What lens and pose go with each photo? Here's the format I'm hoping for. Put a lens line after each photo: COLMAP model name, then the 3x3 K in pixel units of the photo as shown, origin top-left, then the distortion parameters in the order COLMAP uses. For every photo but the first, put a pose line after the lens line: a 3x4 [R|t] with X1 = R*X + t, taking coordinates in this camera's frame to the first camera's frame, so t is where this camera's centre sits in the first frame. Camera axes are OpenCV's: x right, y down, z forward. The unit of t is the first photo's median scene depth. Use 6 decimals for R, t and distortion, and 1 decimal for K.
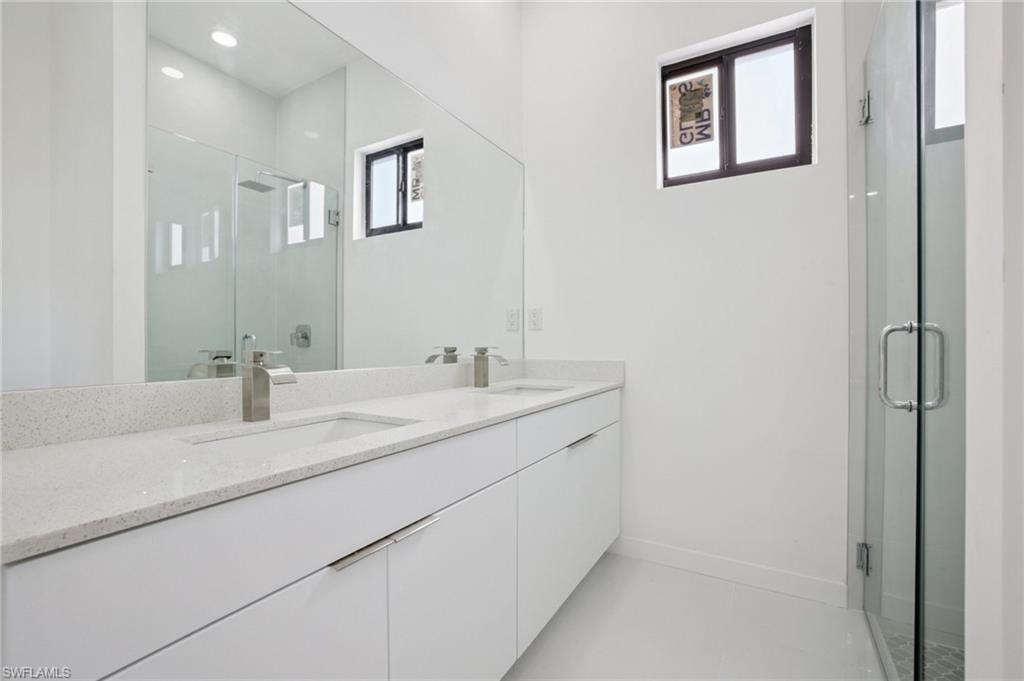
lens RADIAL K [[448.0, 0, 508.4], [0, 448.0, 338.5], [0, 0, 1]] dist [-0.017358, 0.000172]
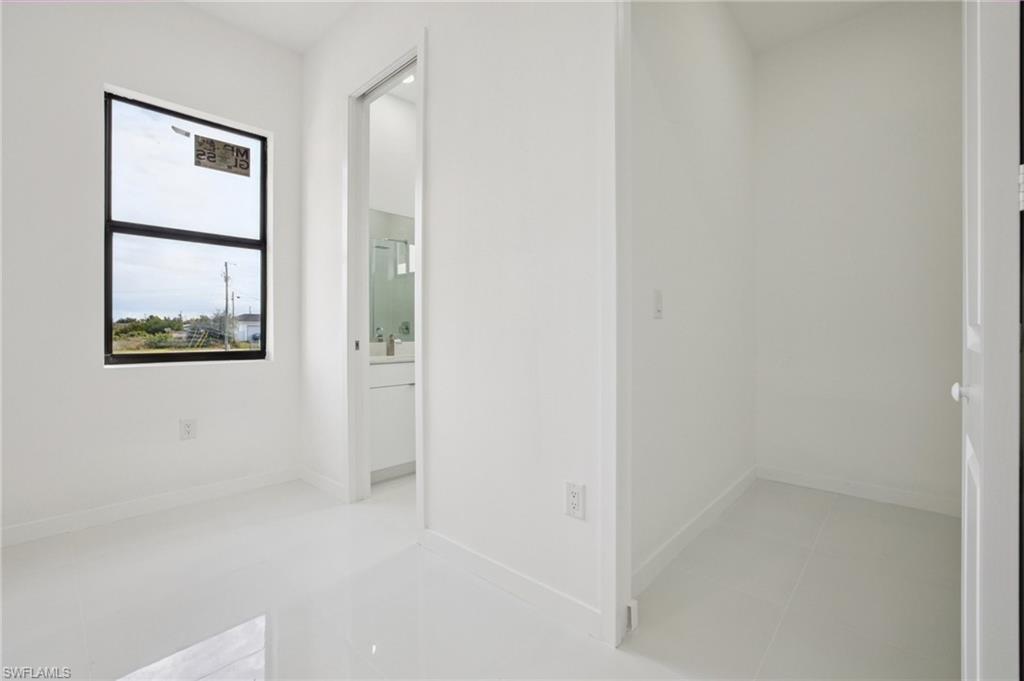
lens RADIAL K [[456.9, 0, 511.7], [0, 456.9, 328.1], [0, 0, 1]] dist [-0.016298, 0.000014]
pose [[0.978248, -0.001362, -0.207434, 0.340771], [0.001530, 0.999999, 0.000650, -0.005557], [0.207433, -0.000953, 0.978249, -0.713968]]
